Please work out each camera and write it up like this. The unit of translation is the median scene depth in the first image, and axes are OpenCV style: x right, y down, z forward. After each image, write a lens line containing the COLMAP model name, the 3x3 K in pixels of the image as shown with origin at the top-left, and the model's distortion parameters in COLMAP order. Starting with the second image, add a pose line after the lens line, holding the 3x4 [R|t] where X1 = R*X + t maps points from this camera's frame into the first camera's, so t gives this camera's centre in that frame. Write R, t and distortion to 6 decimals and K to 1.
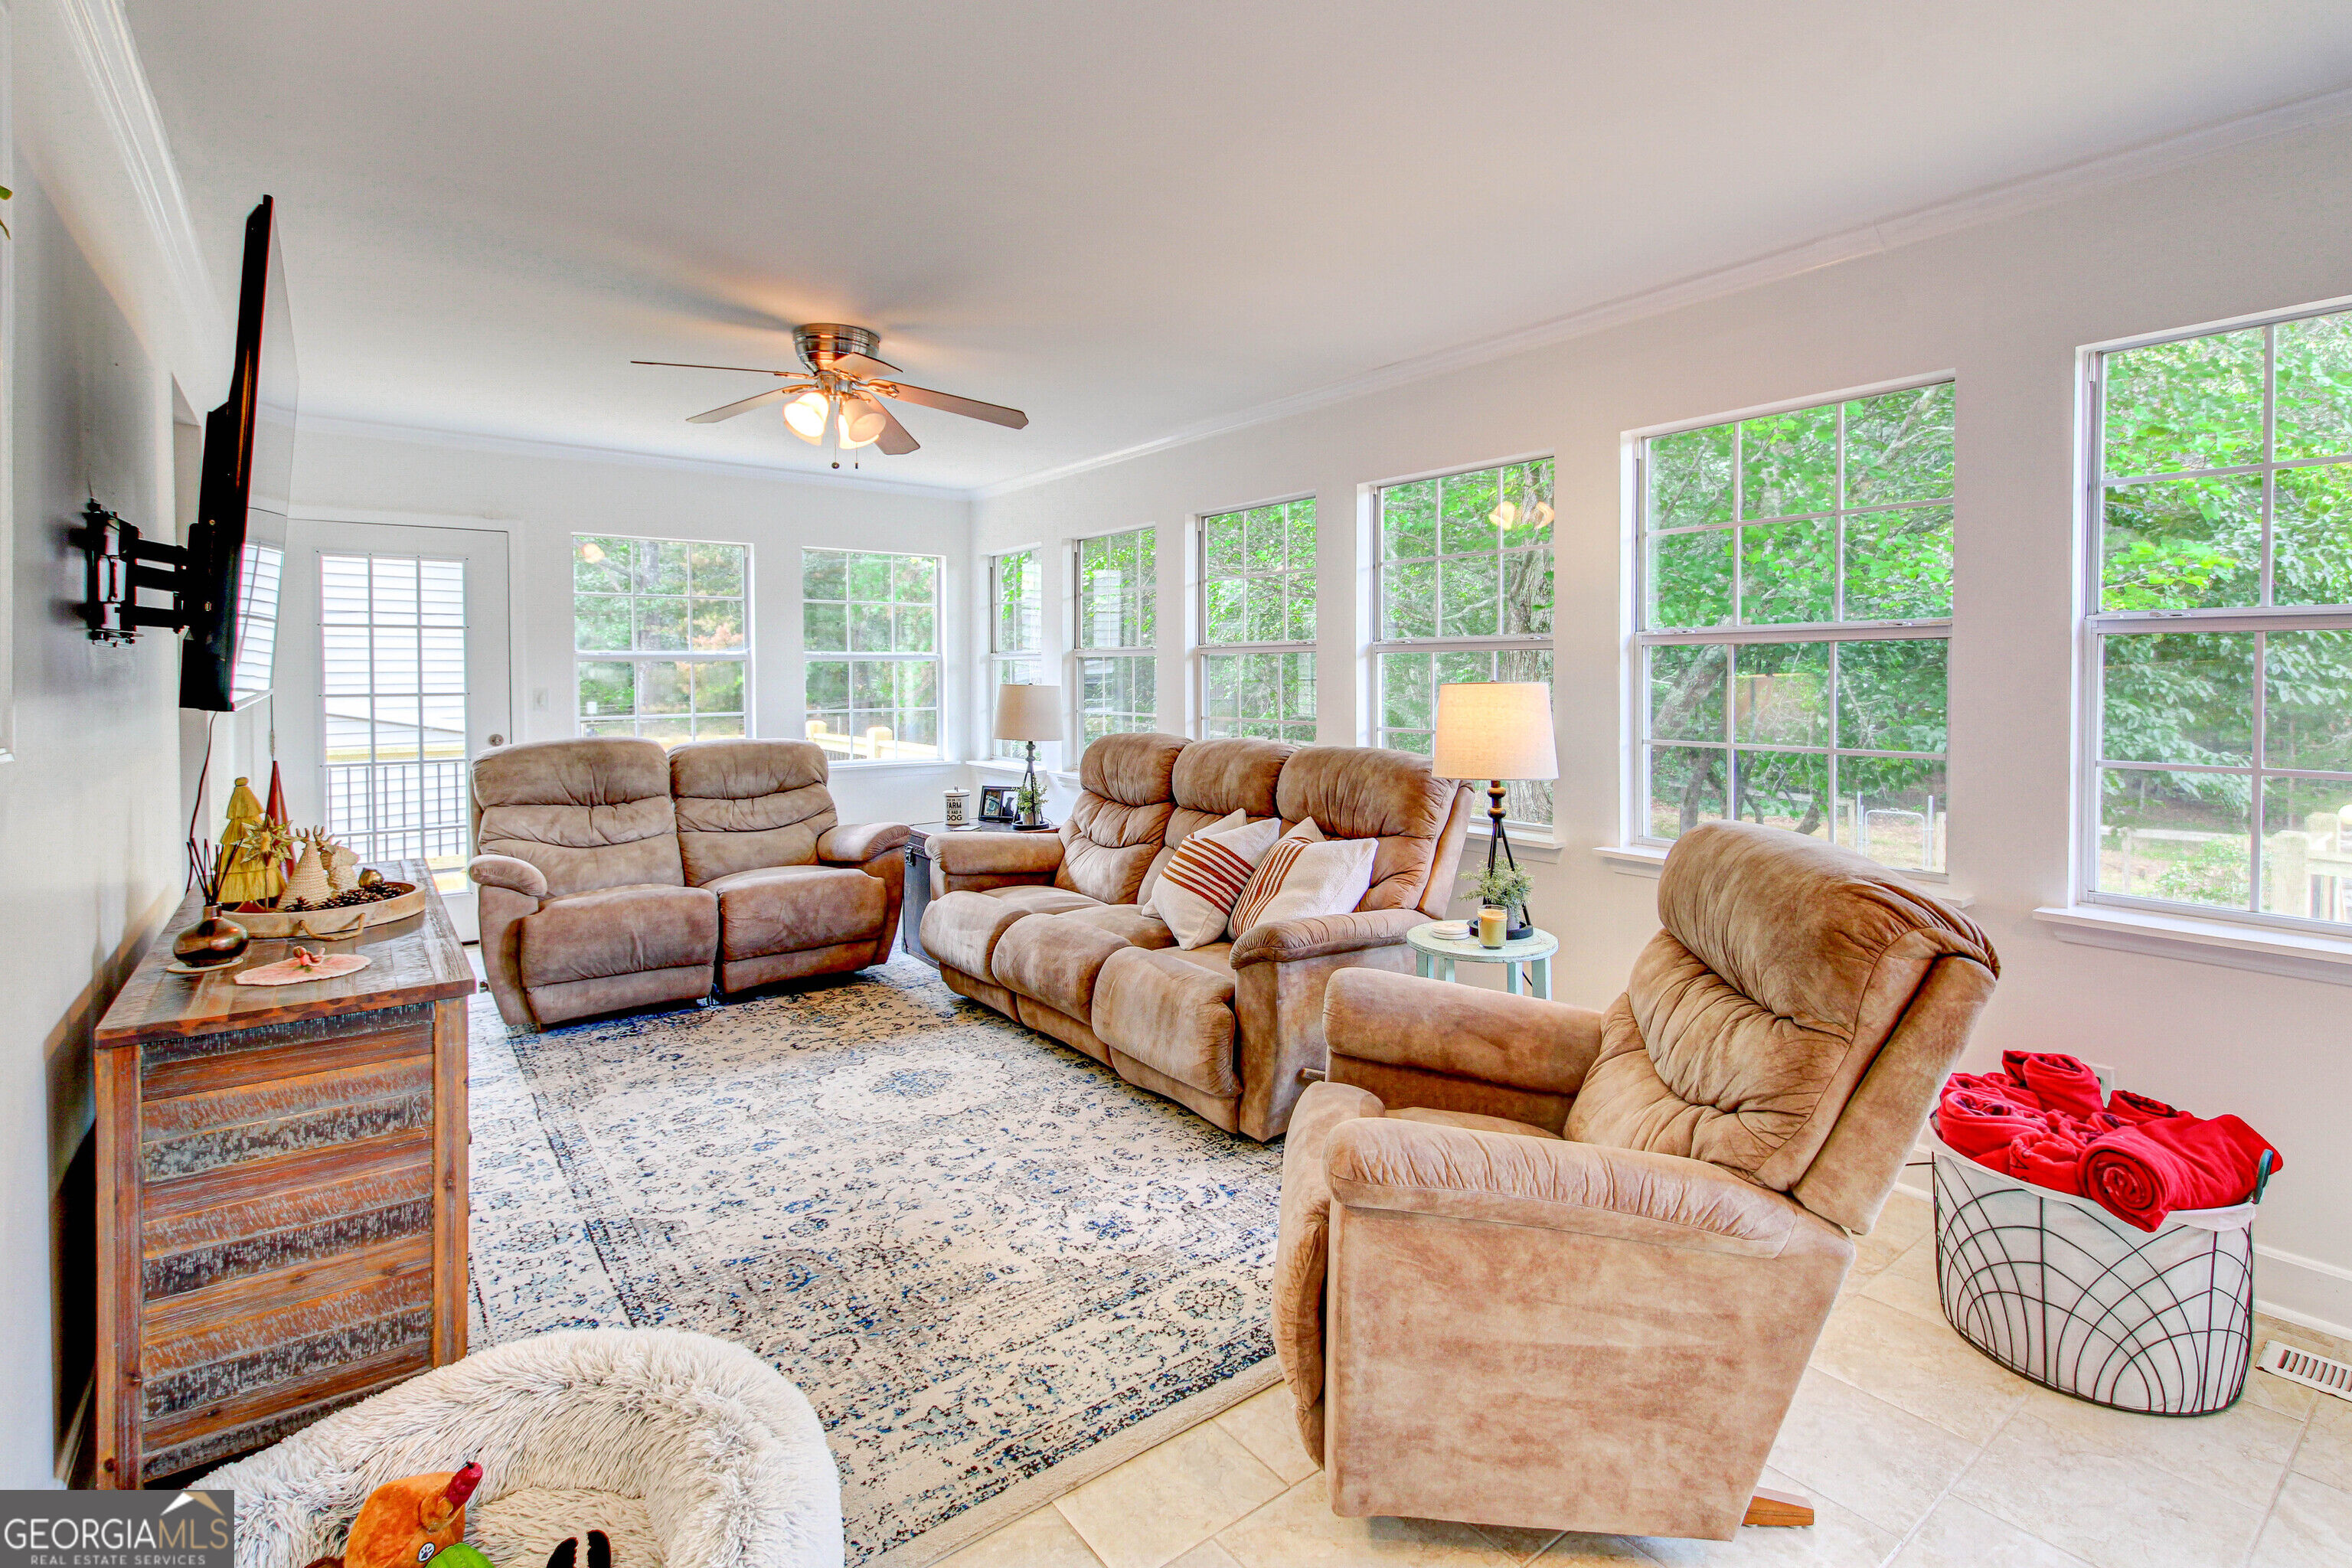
lens RADIAL K [[1110.5, 0, 1181.6], [0, 1110.5, 678.7], [0, 0, 1]] dist [0.006058, -0.000238]
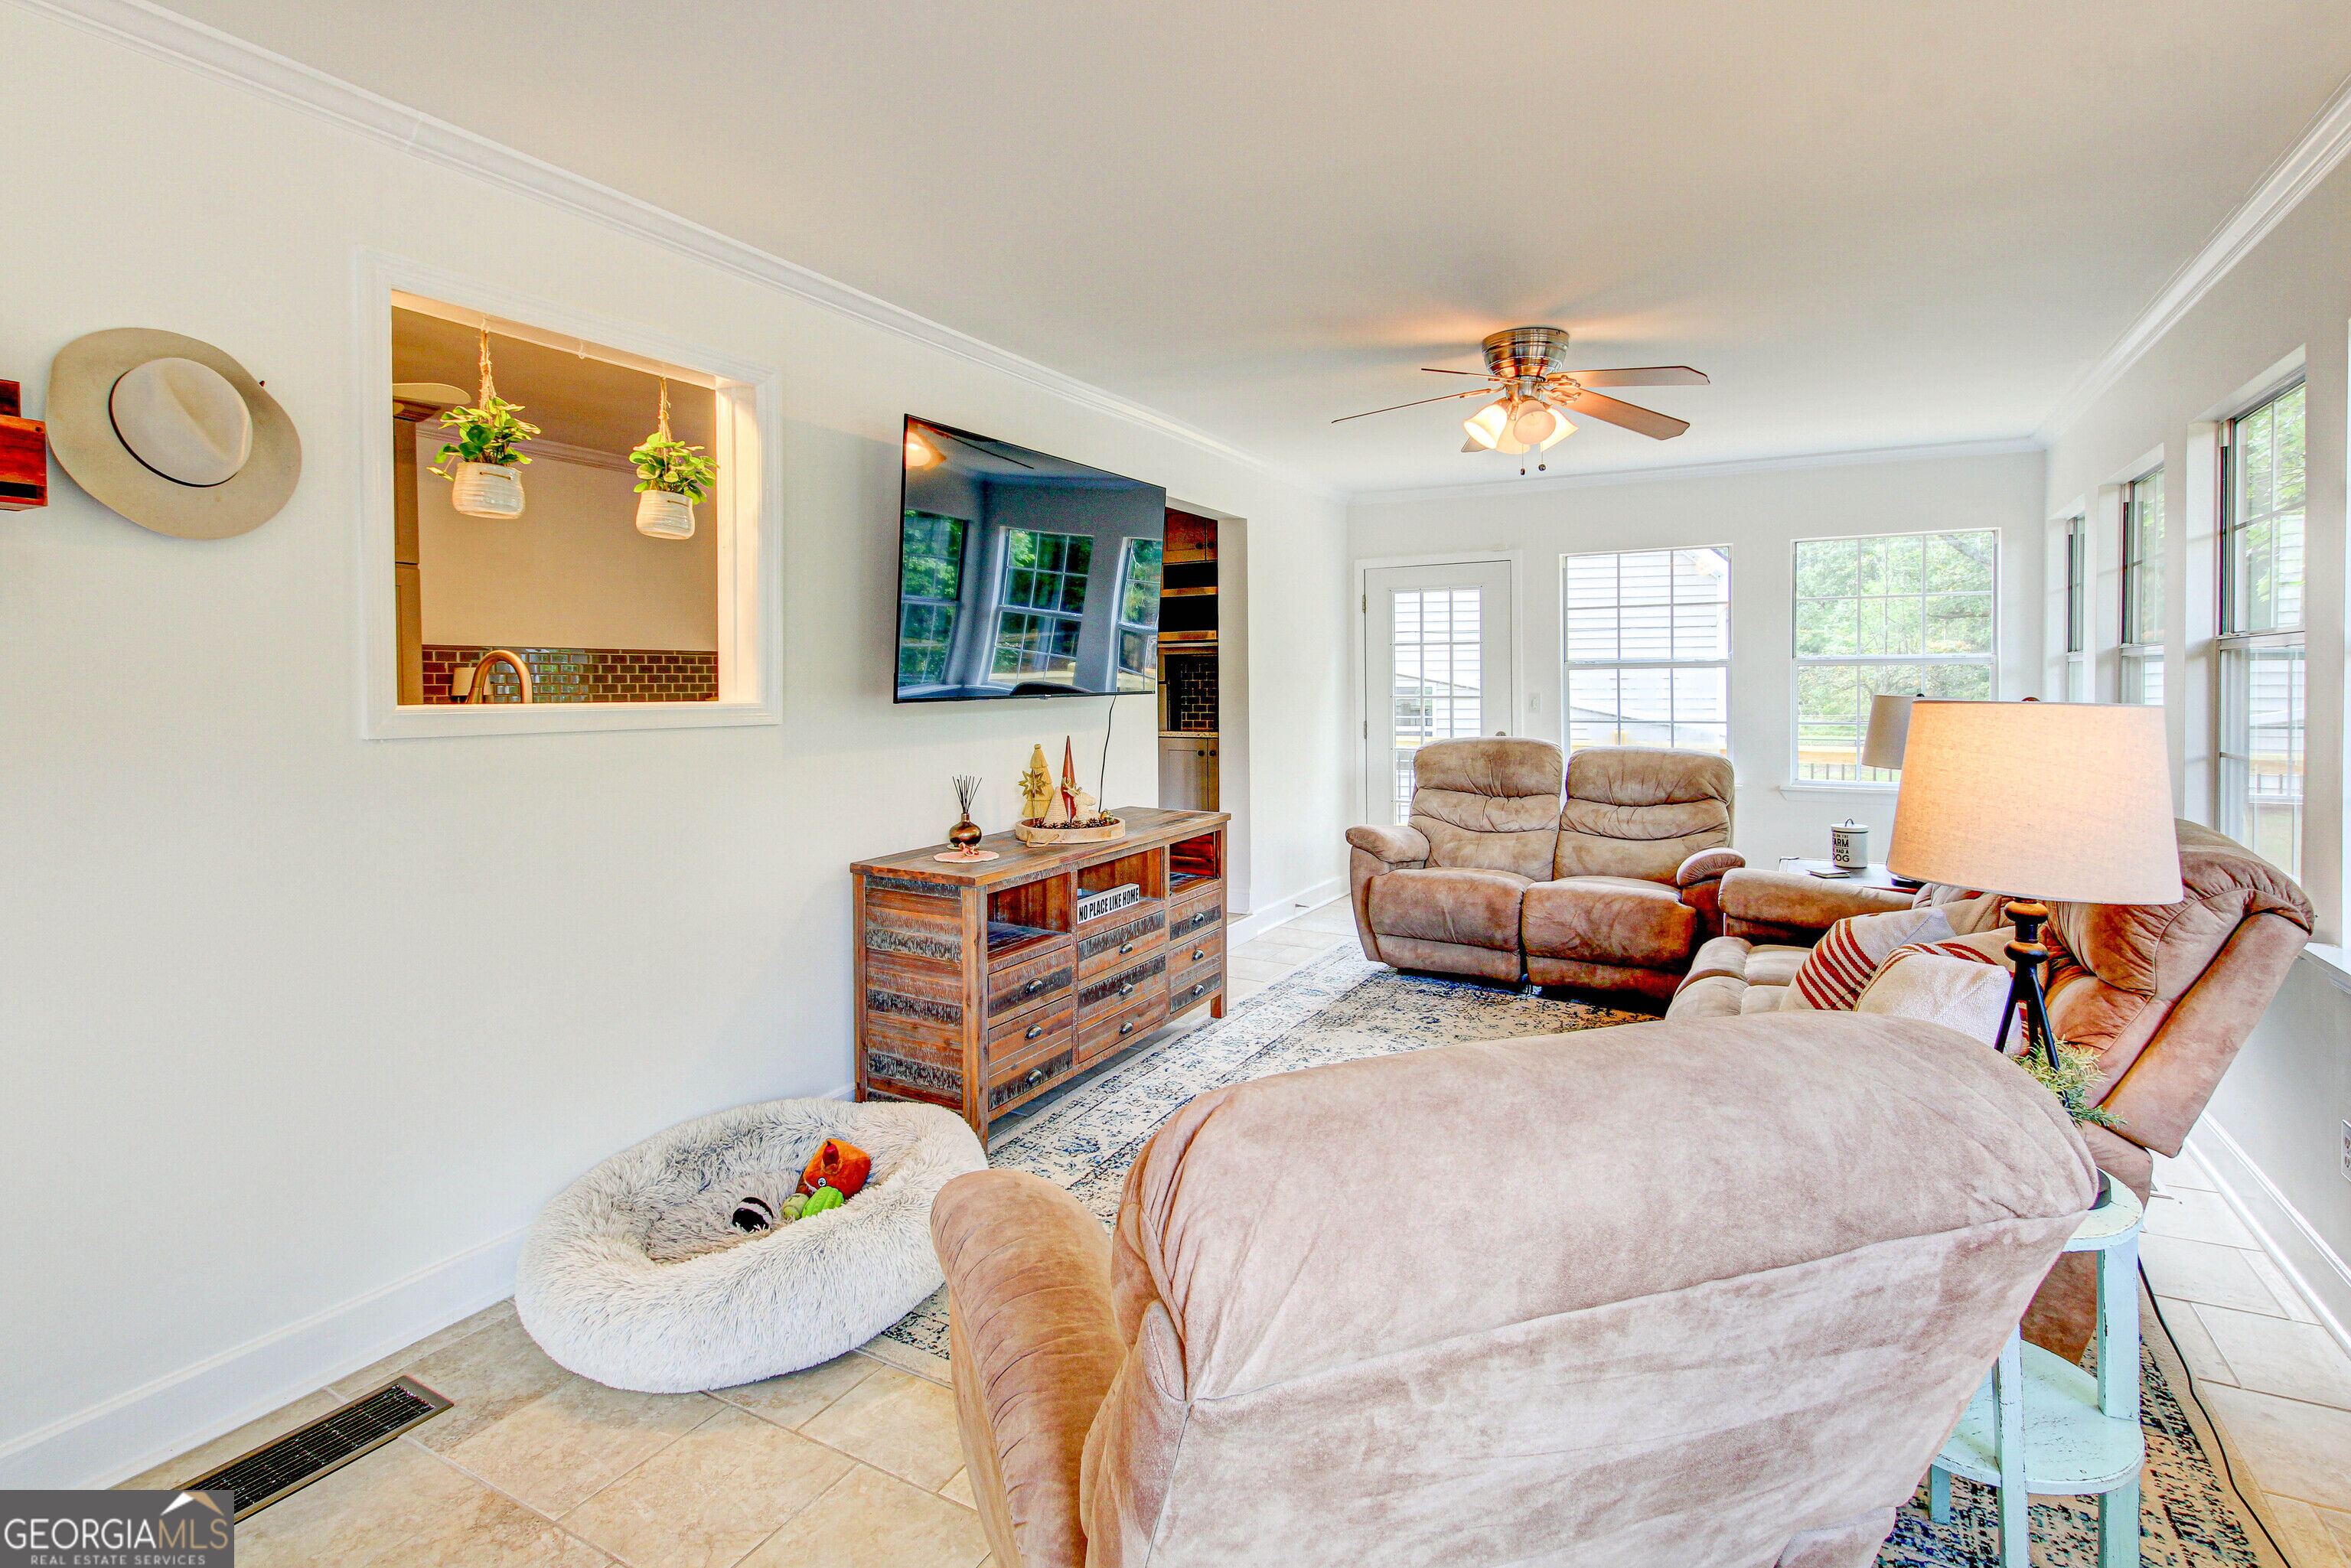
lens RADIAL K [[1098.9, 0, 1222.5], [0, 1098.9, 704.6], [0, 0, 1]] dist [0.009445, -0.000473]
pose [[0.416081, 0.021148, -0.909082, 0.563600], [-0.003840, 0.999761, 0.021500, -0.004524], [0.909320, -0.005455, 0.416063, 0.419269]]
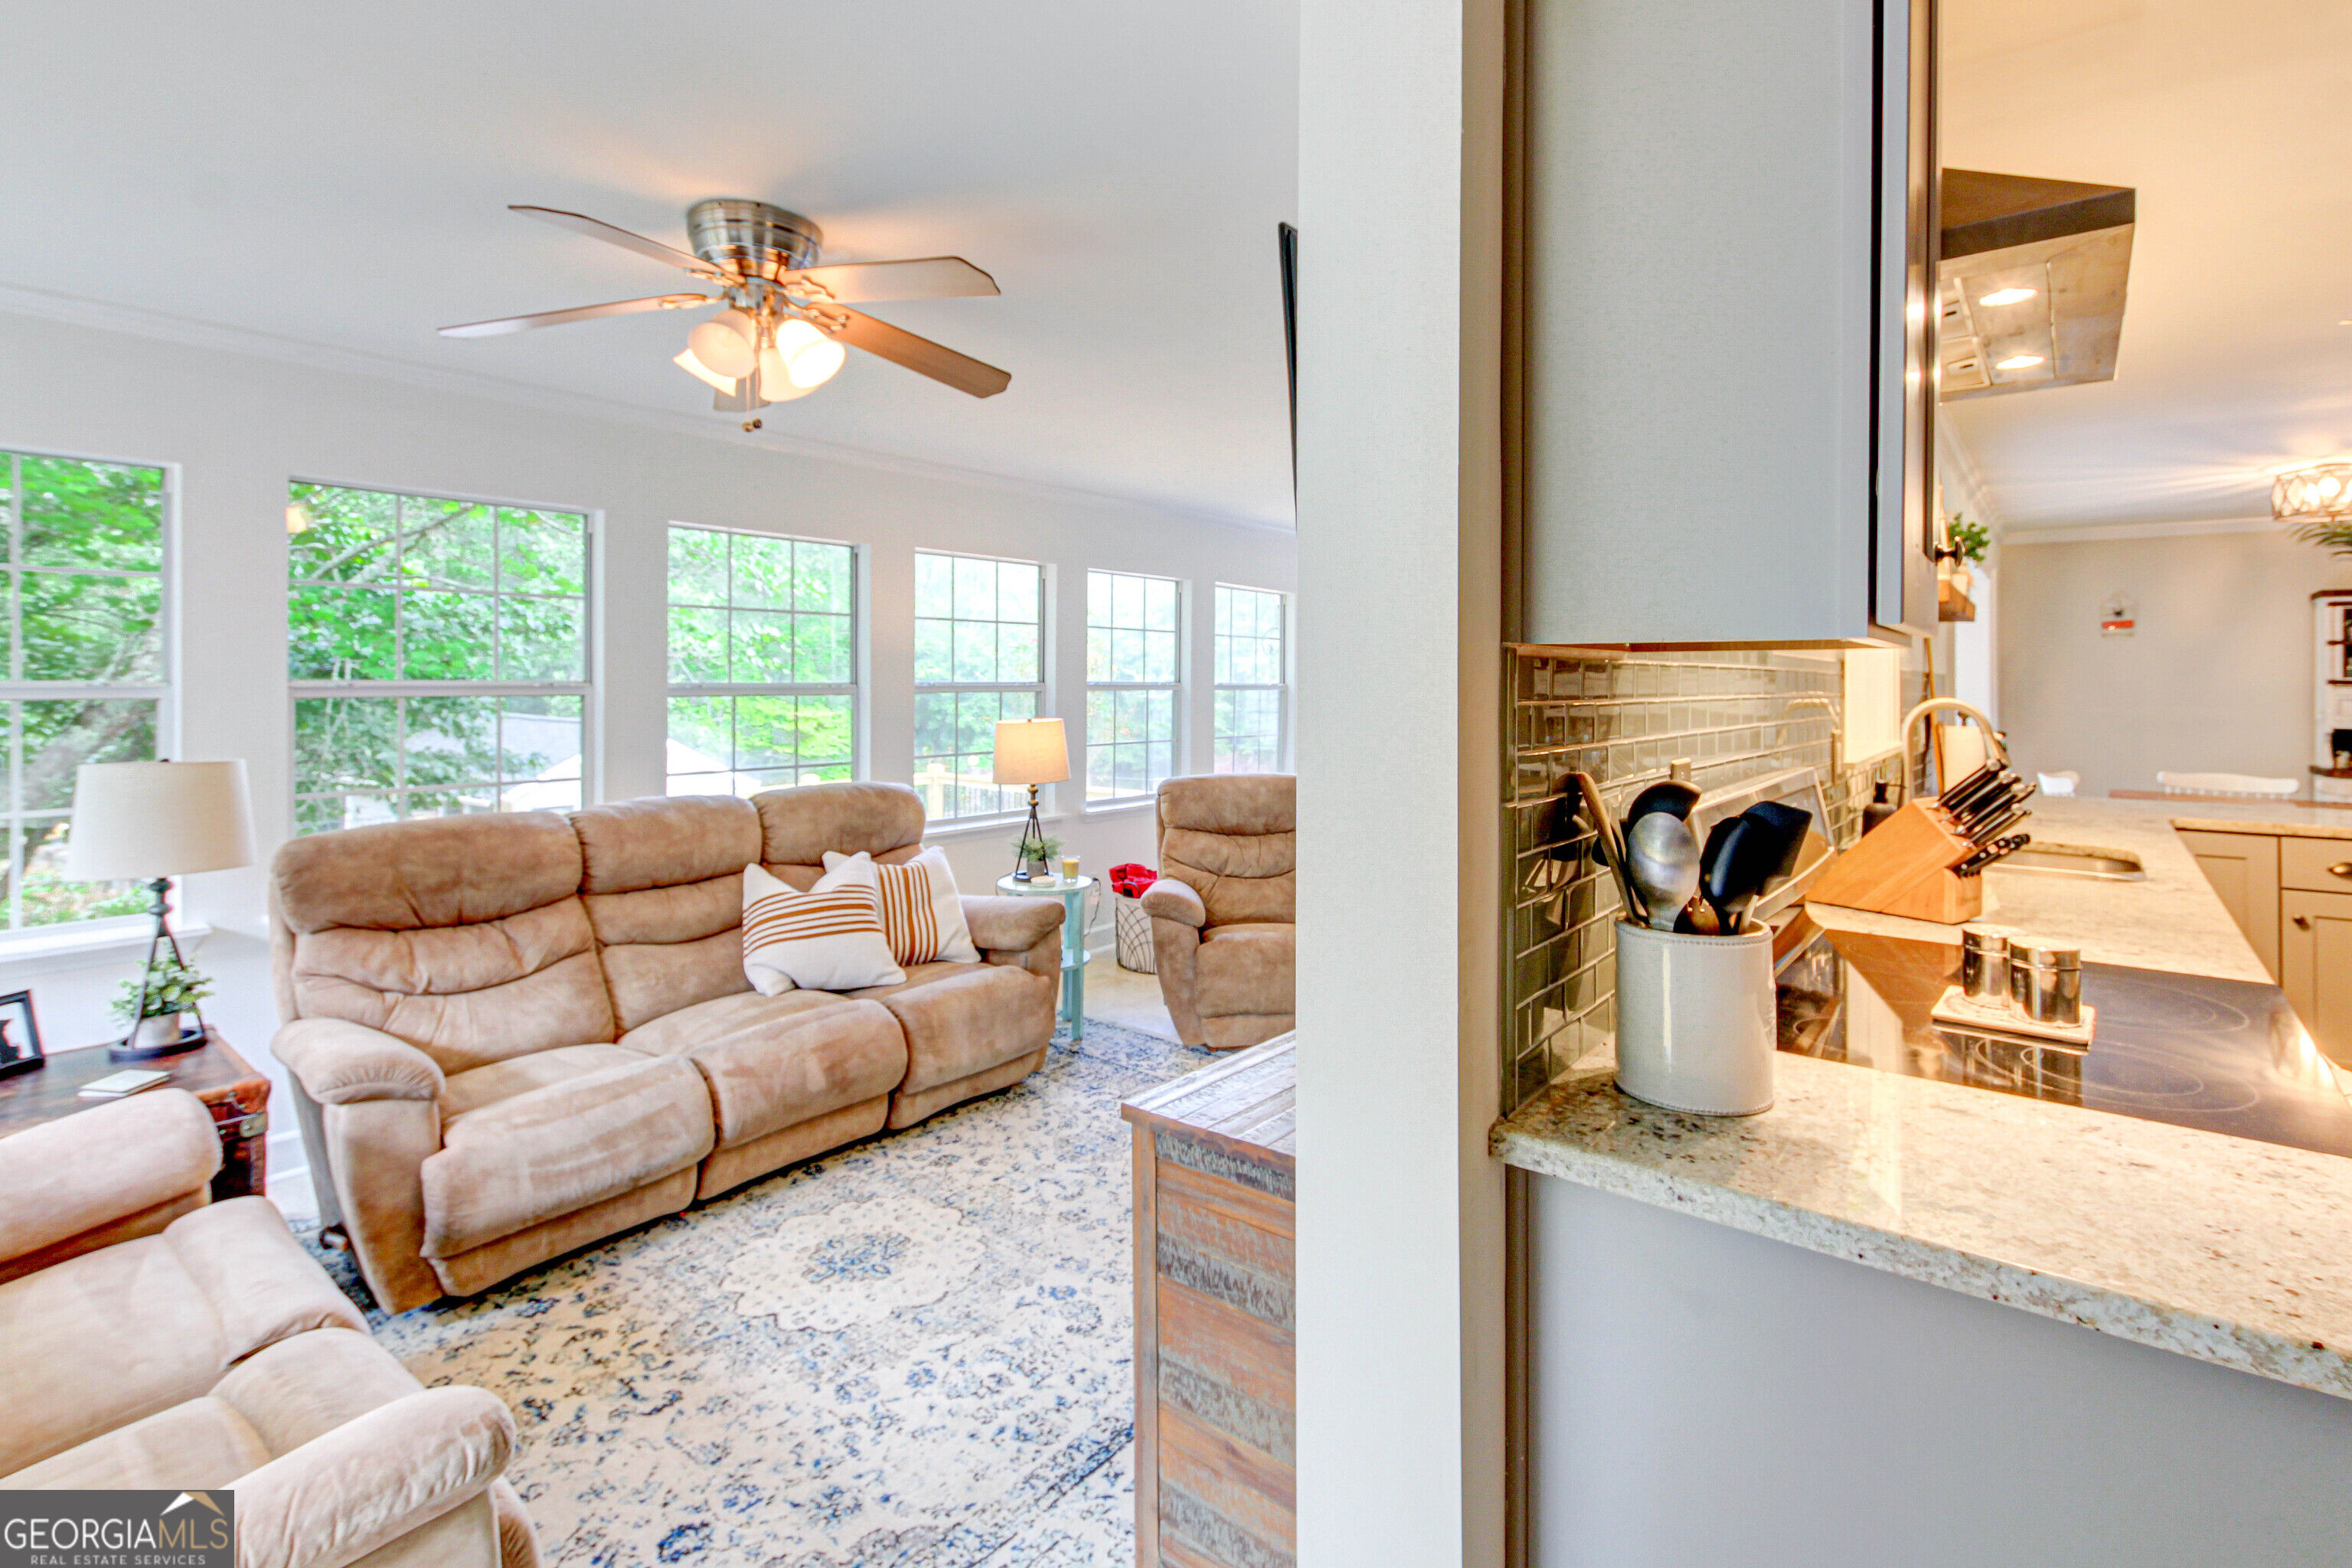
lens RADIAL K [[1106.9, 0, 1226.7], [0, 1106.9, 687.9], [0, 0, 1]] dist [0.014020, -0.001870]
pose [[-0.271653, -0.003131, 0.962390, -1.209845], [0.004911, 0.999977, 0.004639, -0.042253], [-0.962383, 0.005986, -0.271631, 1.097227]]
